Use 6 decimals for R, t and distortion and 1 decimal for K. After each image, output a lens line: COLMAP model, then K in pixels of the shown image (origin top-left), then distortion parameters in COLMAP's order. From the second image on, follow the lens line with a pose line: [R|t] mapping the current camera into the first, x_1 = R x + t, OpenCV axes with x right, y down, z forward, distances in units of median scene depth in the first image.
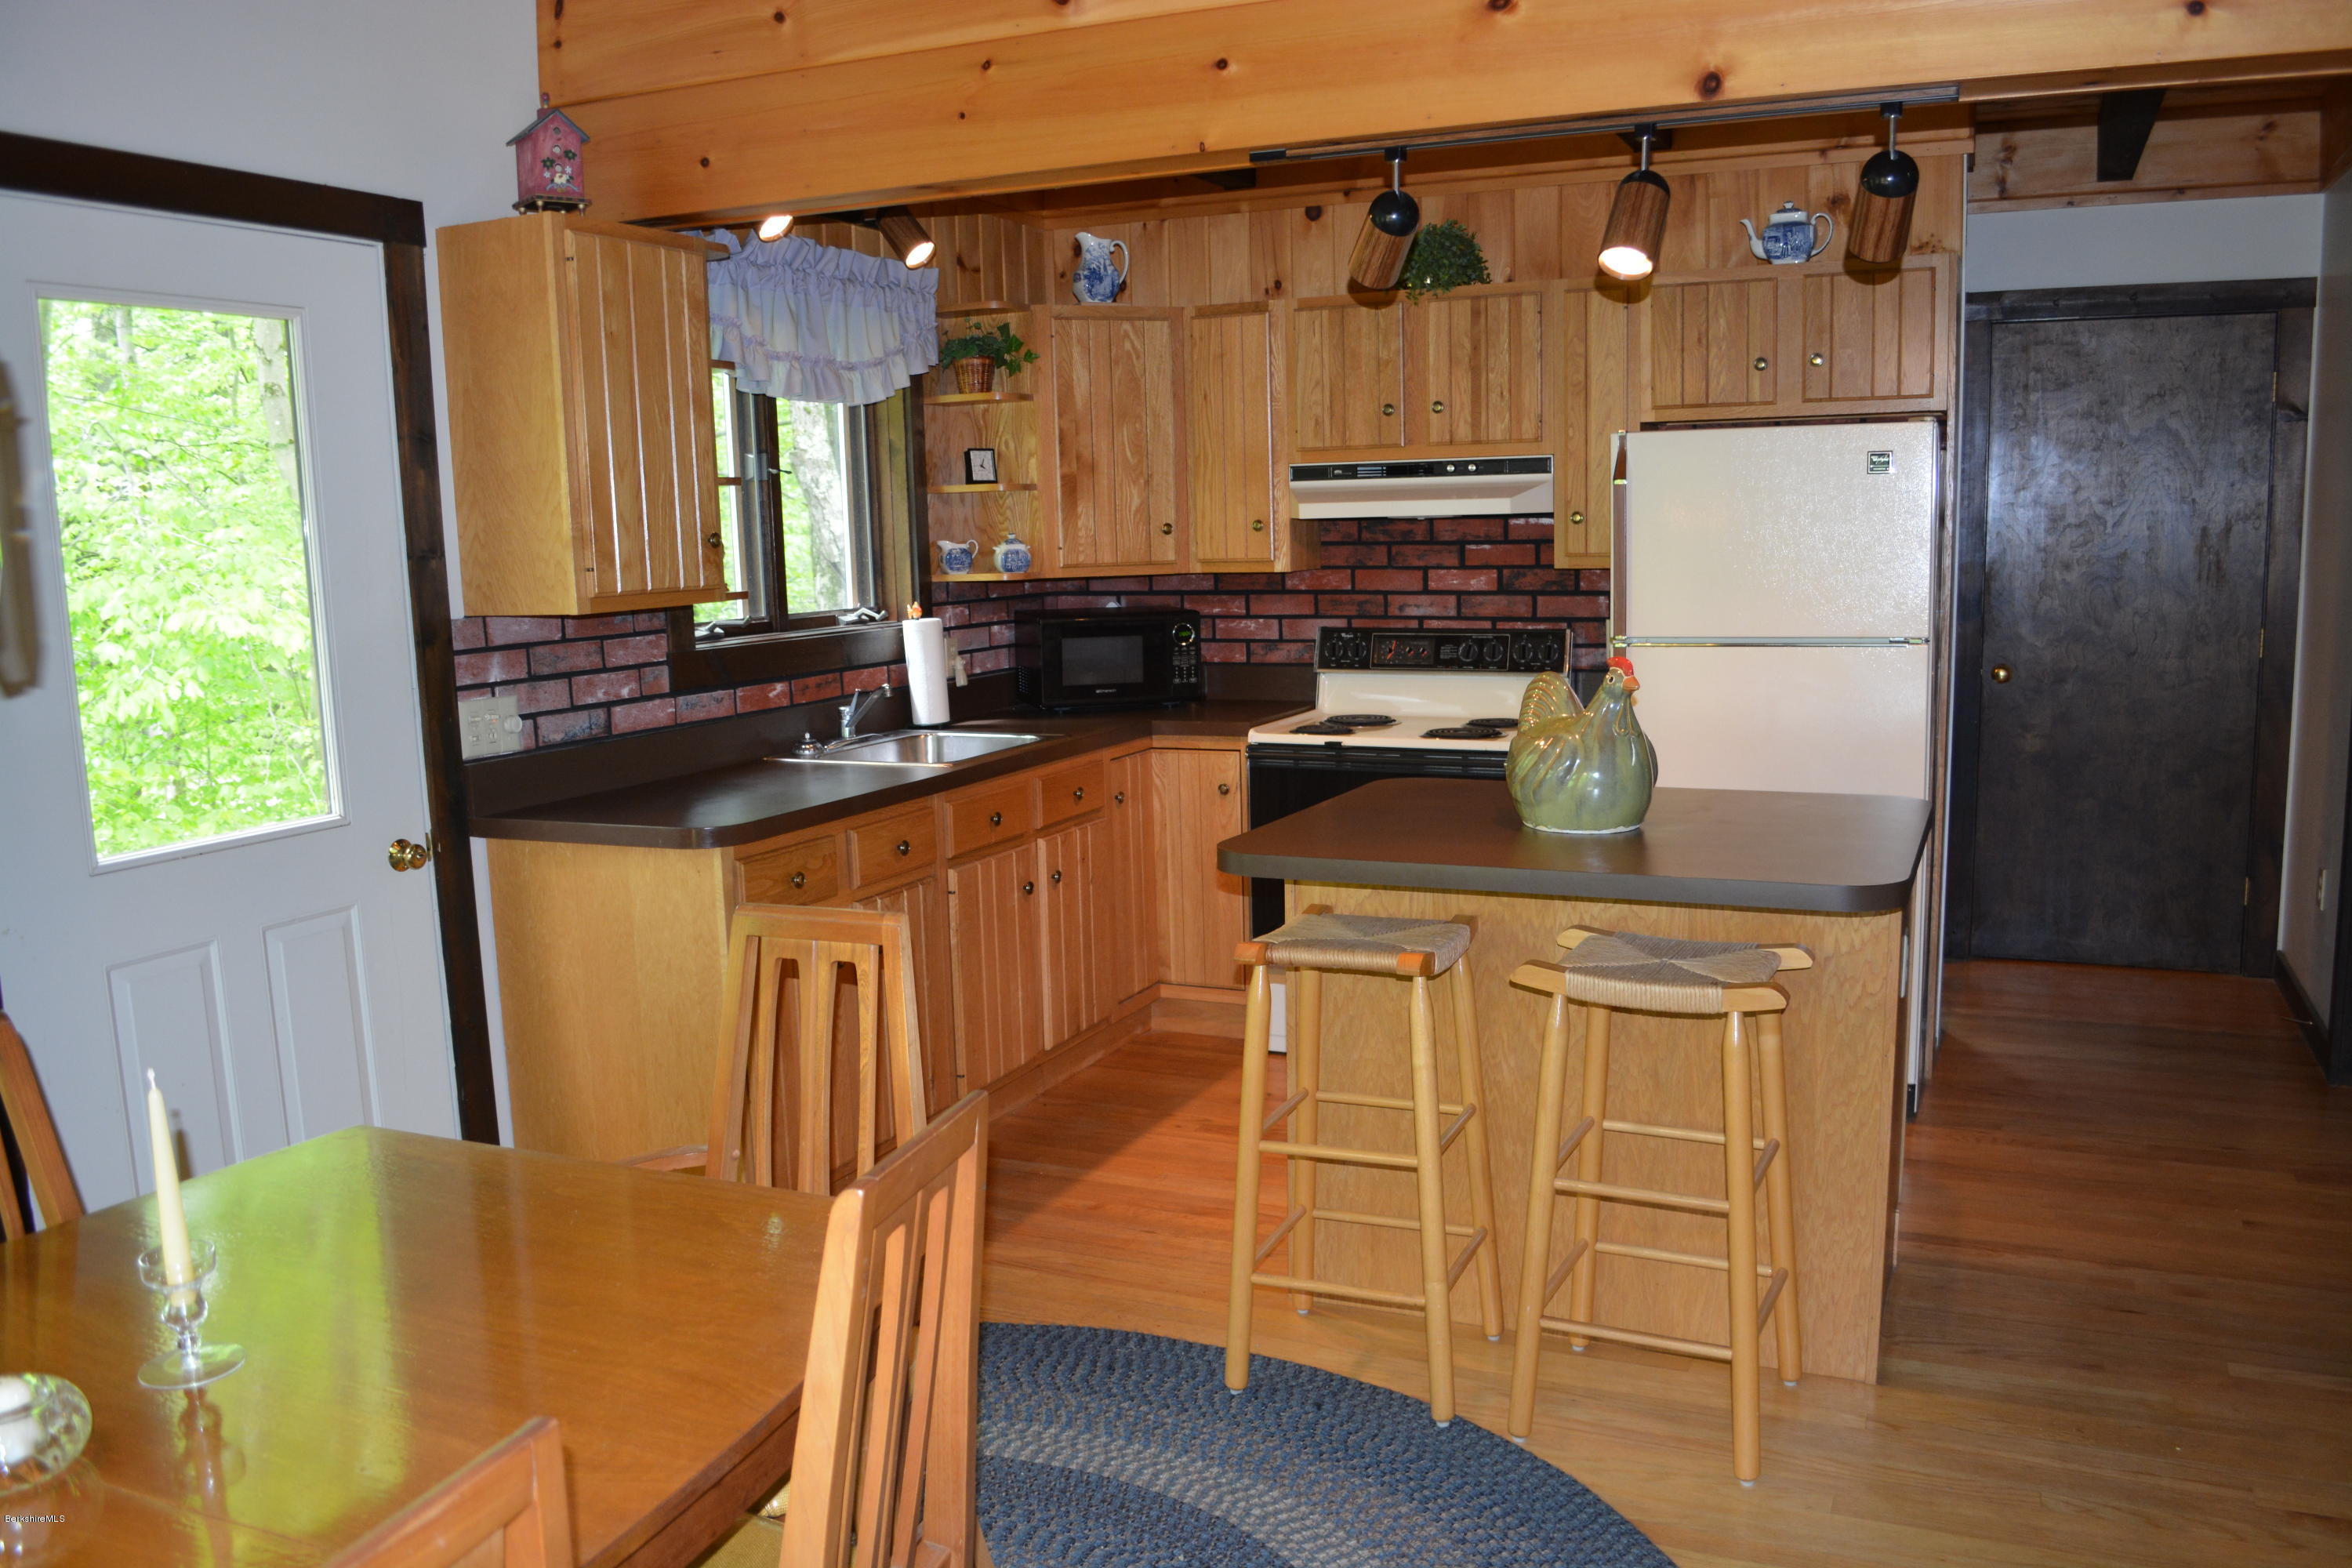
lens RADIAL K [[1861.6, 0, 1199.0], [0, 1861.6, 818.7], [0, 0, 1]] dist [-0.086021, 0.014716]
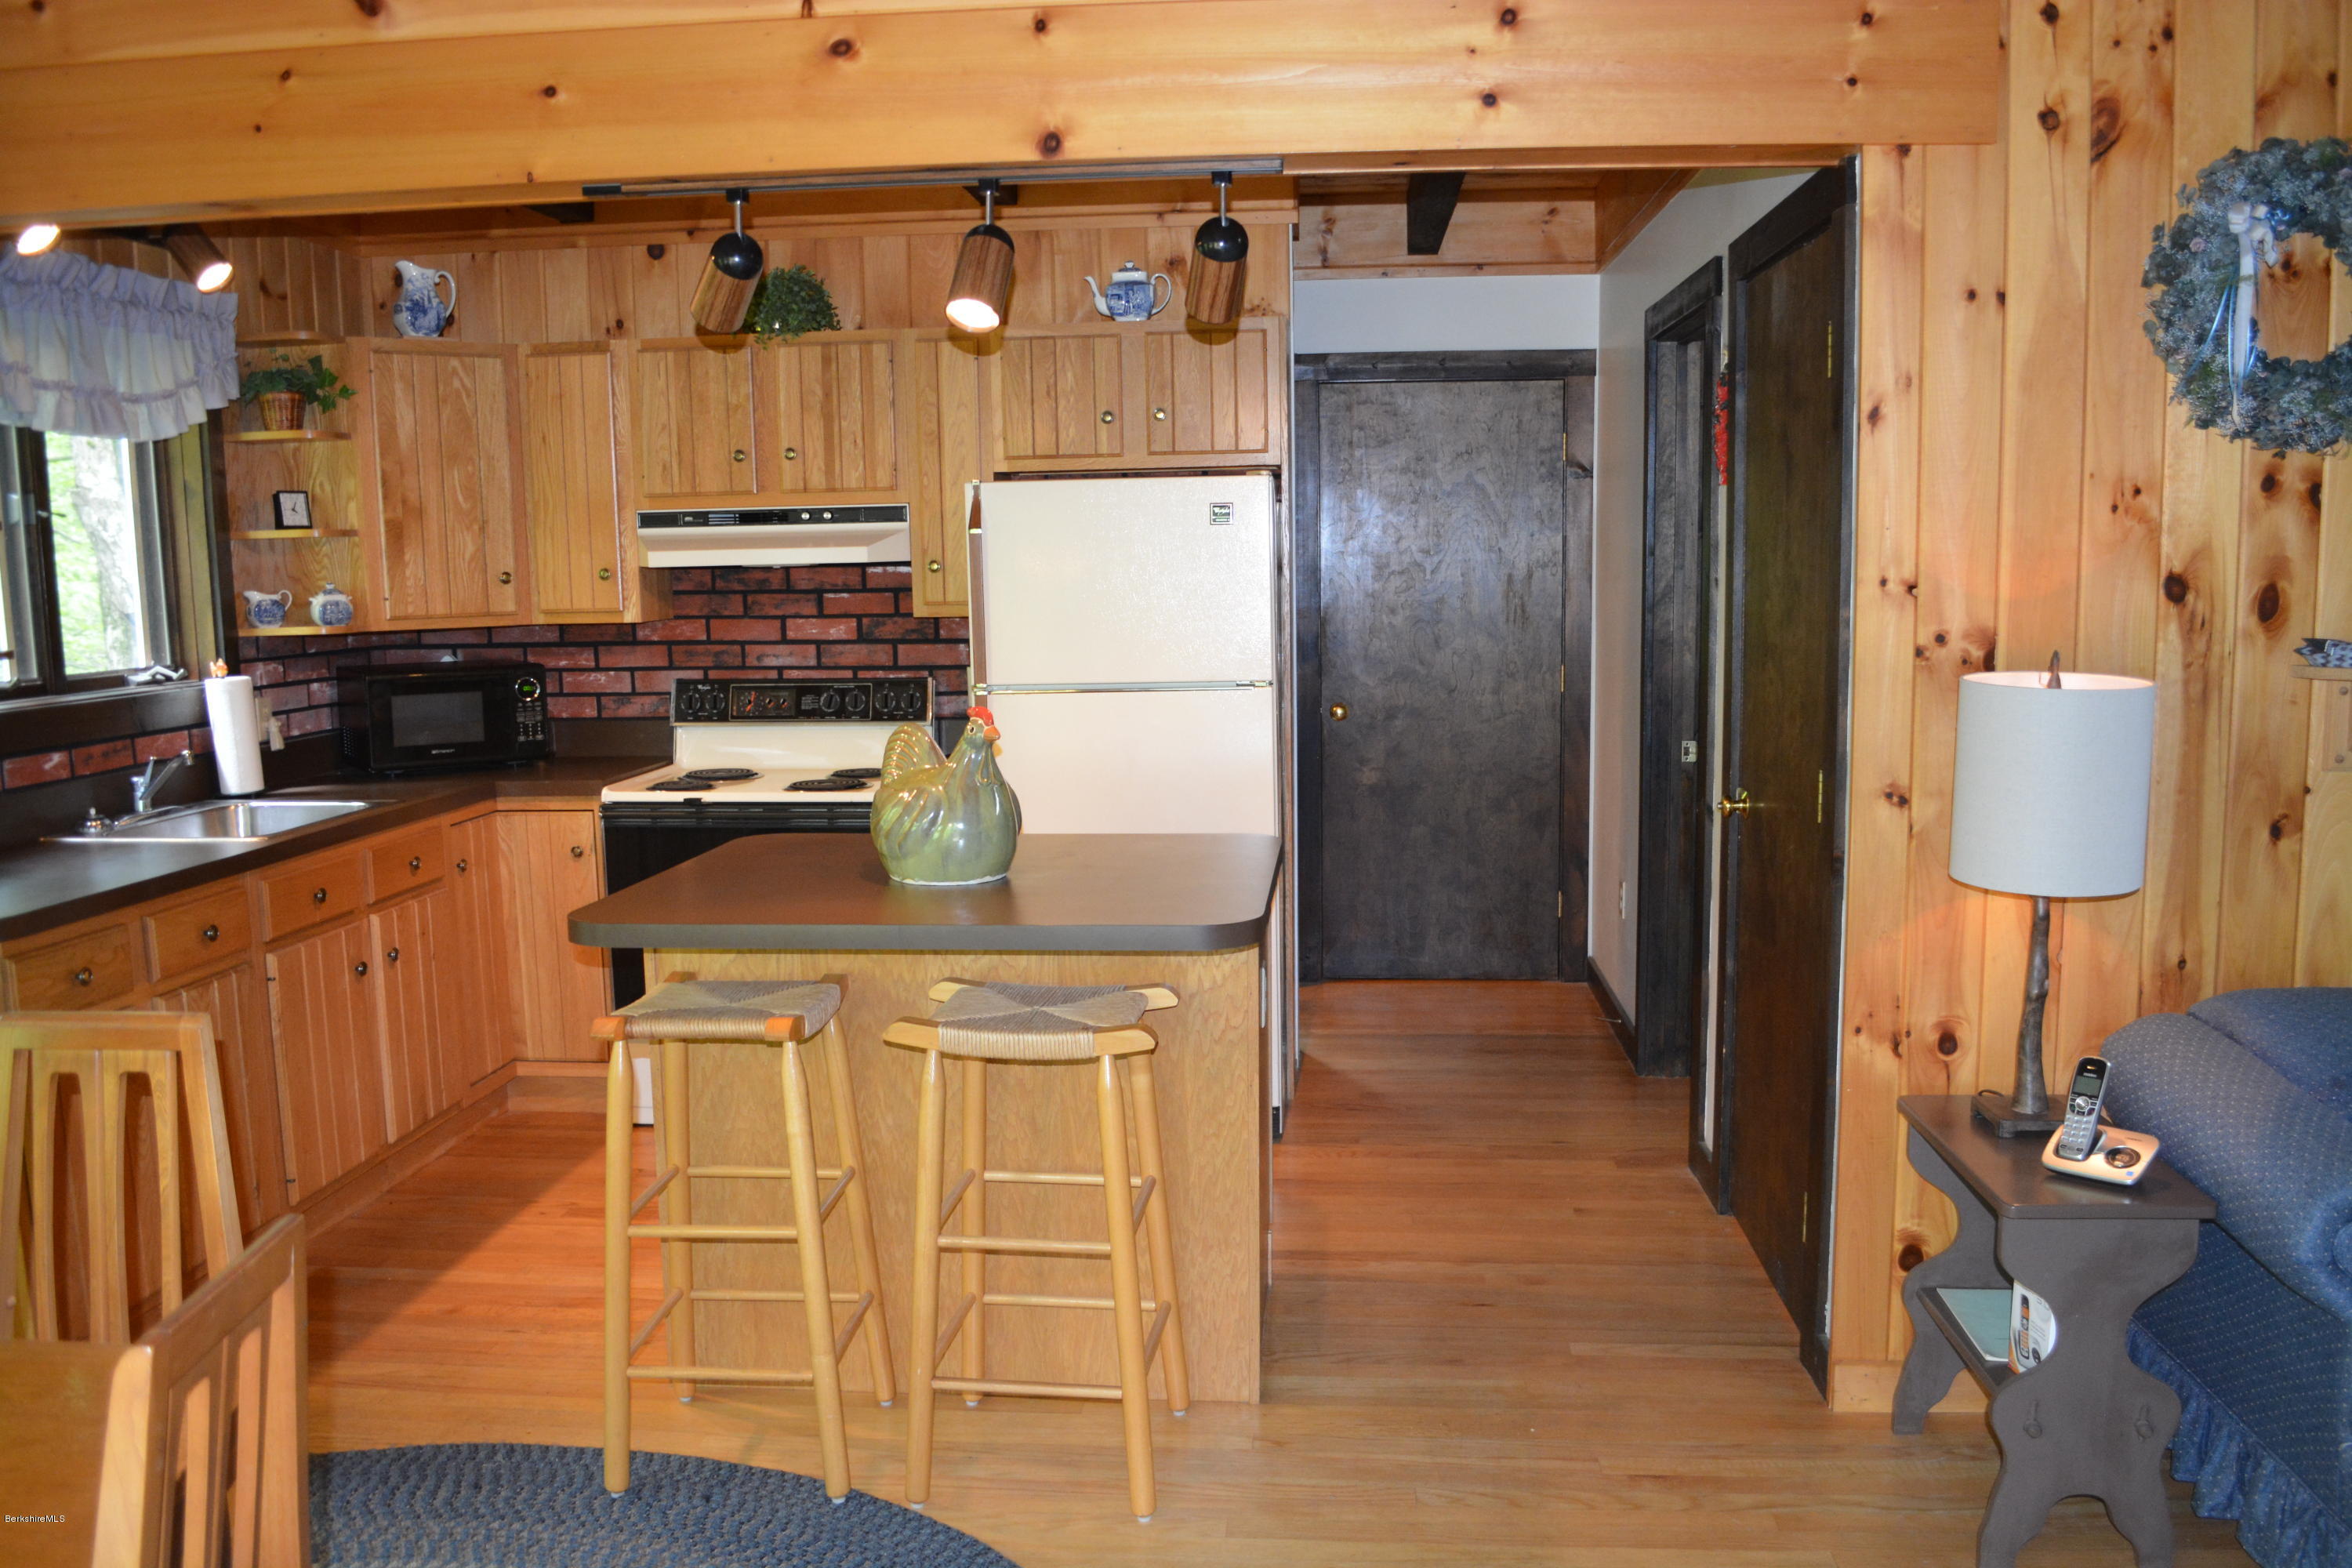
lens RADIAL K [[1861.6, 0, 1199.0], [0, 1861.6, 818.7], [0, 0, 1]] dist [-0.086021, 0.014716]
pose [[0.943569, -0.036470, 0.329161, 0.004276], [0.044314, 0.998884, -0.016357, -0.003715], [-0.328197, 0.030020, 0.944132, 0.009573]]
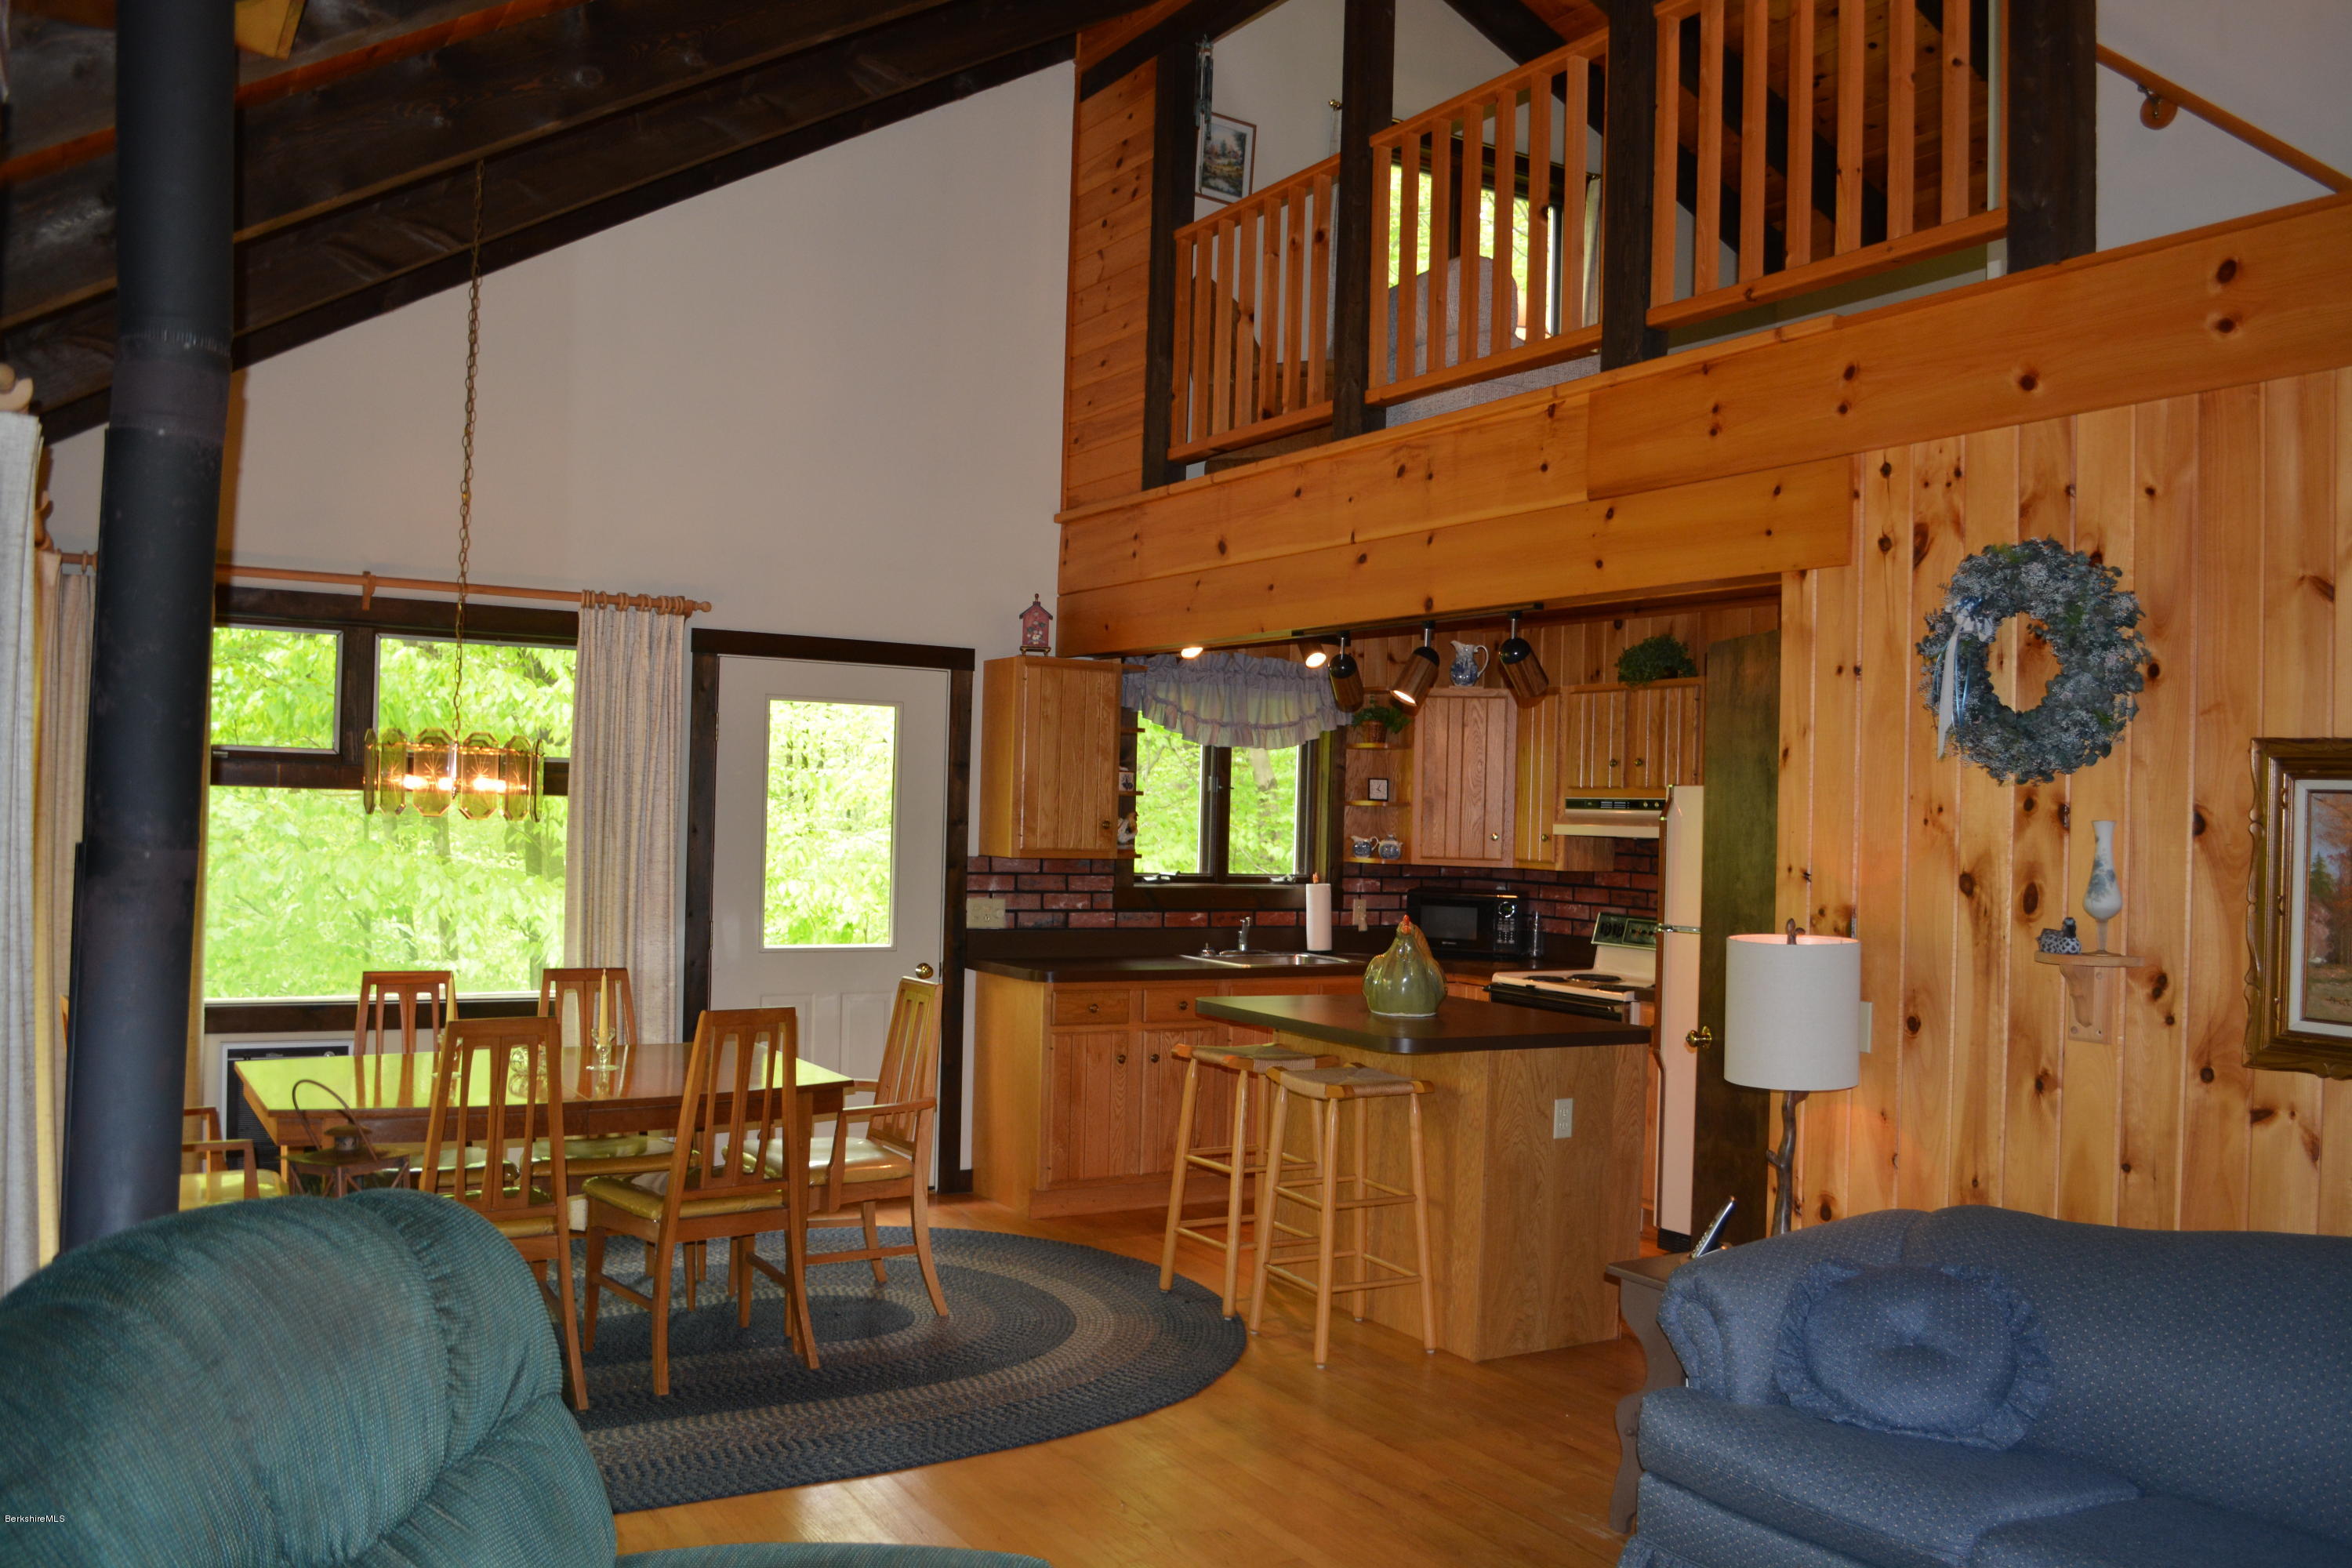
lens RADIAL K [[1861.6, 0, 1199.0], [0, 1861.6, 818.7], [0, 0, 1]] dist [-0.086021, 0.014716]
pose [[0.819238, 0.049369, -0.571325, 0.759719], [-0.138629, 0.983787, -0.113773, 0.035966], [0.556445, 0.172409, 0.812800, -0.397894]]
